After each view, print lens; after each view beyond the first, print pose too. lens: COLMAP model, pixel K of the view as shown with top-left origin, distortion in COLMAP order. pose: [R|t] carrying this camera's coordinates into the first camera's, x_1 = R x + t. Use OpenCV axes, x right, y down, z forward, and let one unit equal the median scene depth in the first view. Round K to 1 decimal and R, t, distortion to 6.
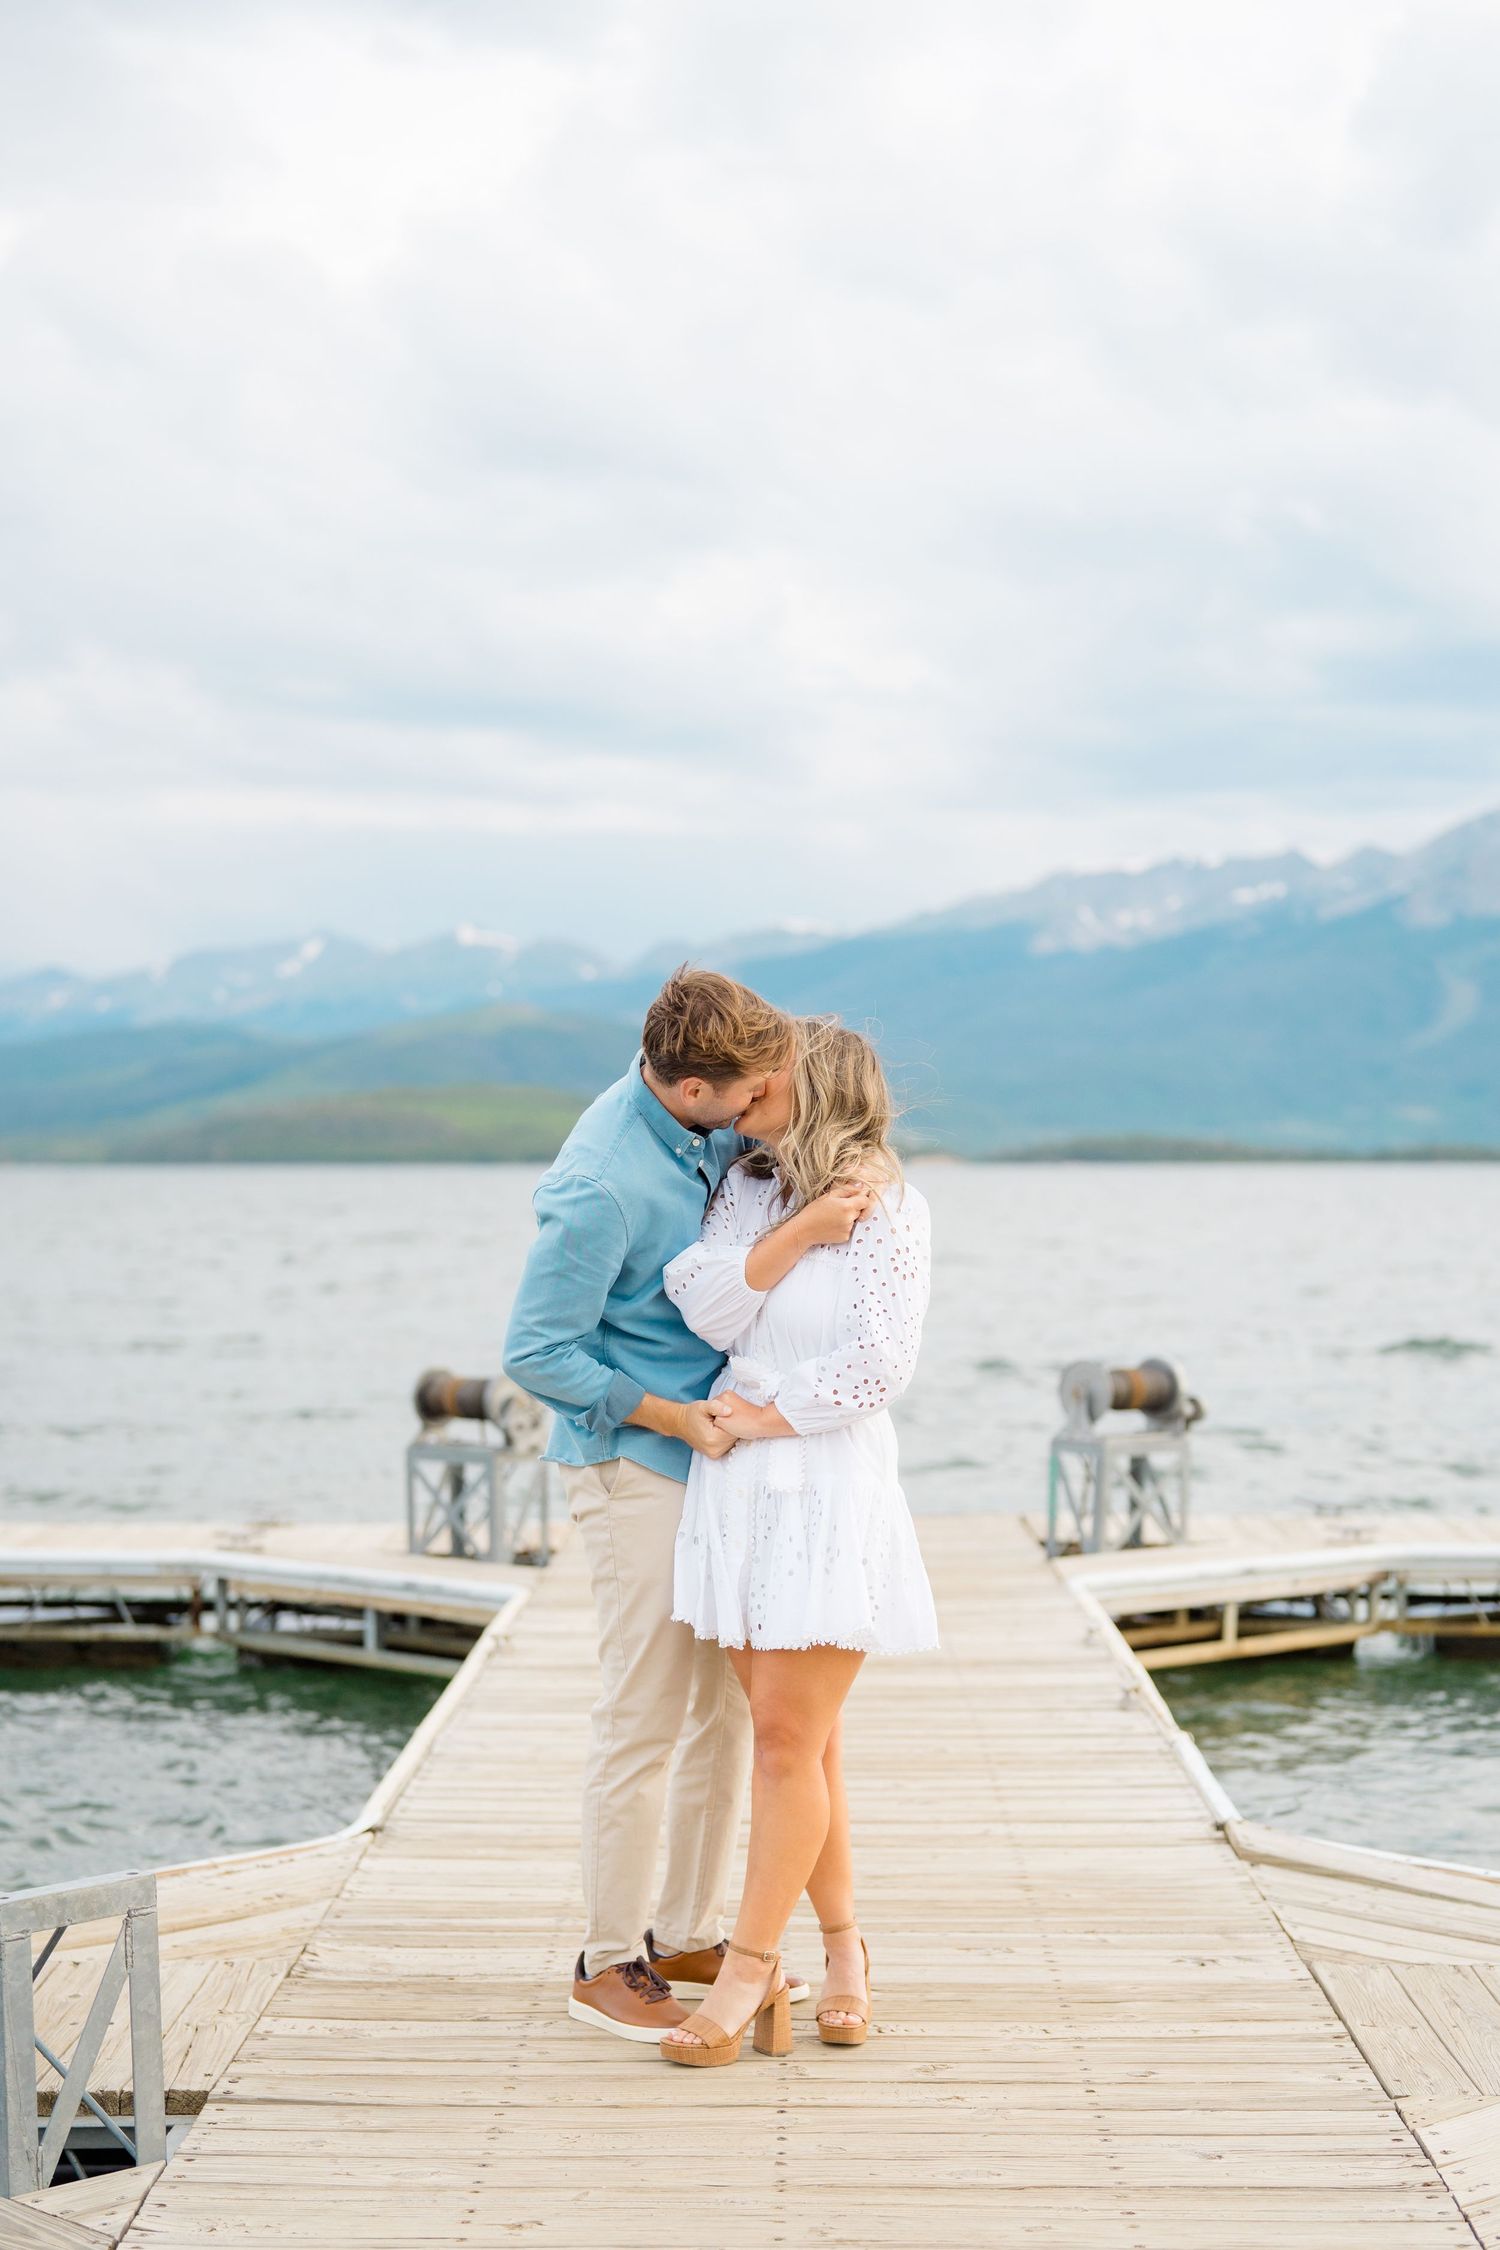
lens RADIAL K [[3332.4, 0, 739.4], [0, 3332.4, 1128.6], [0, 0, 1]] dist [0.020022, 0.000000]
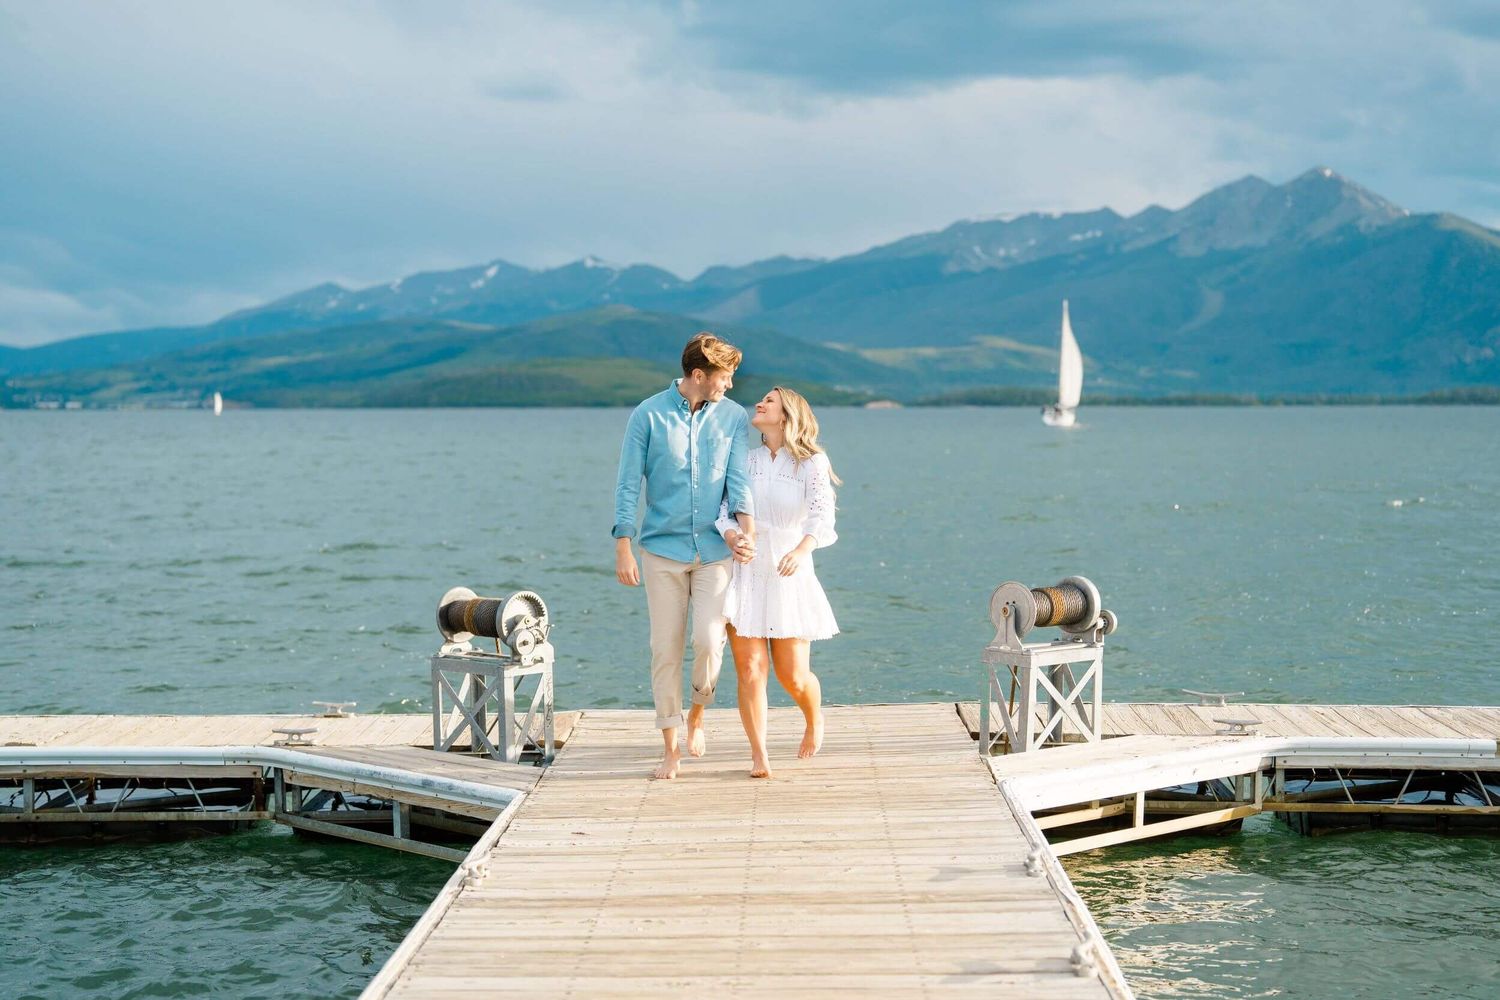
lens RADIAL K [[2008.7, 0, 753.2], [0, 2008.7, 497.8], [0, 0, 1]] dist [0.023407, 0.000000]
pose [[0.999980, -0.002970, -0.005610, 0.016642], [0.003283, 0.998387, 0.056678, -0.000487], [0.005432, -0.056695, 0.998377, 0.297709]]
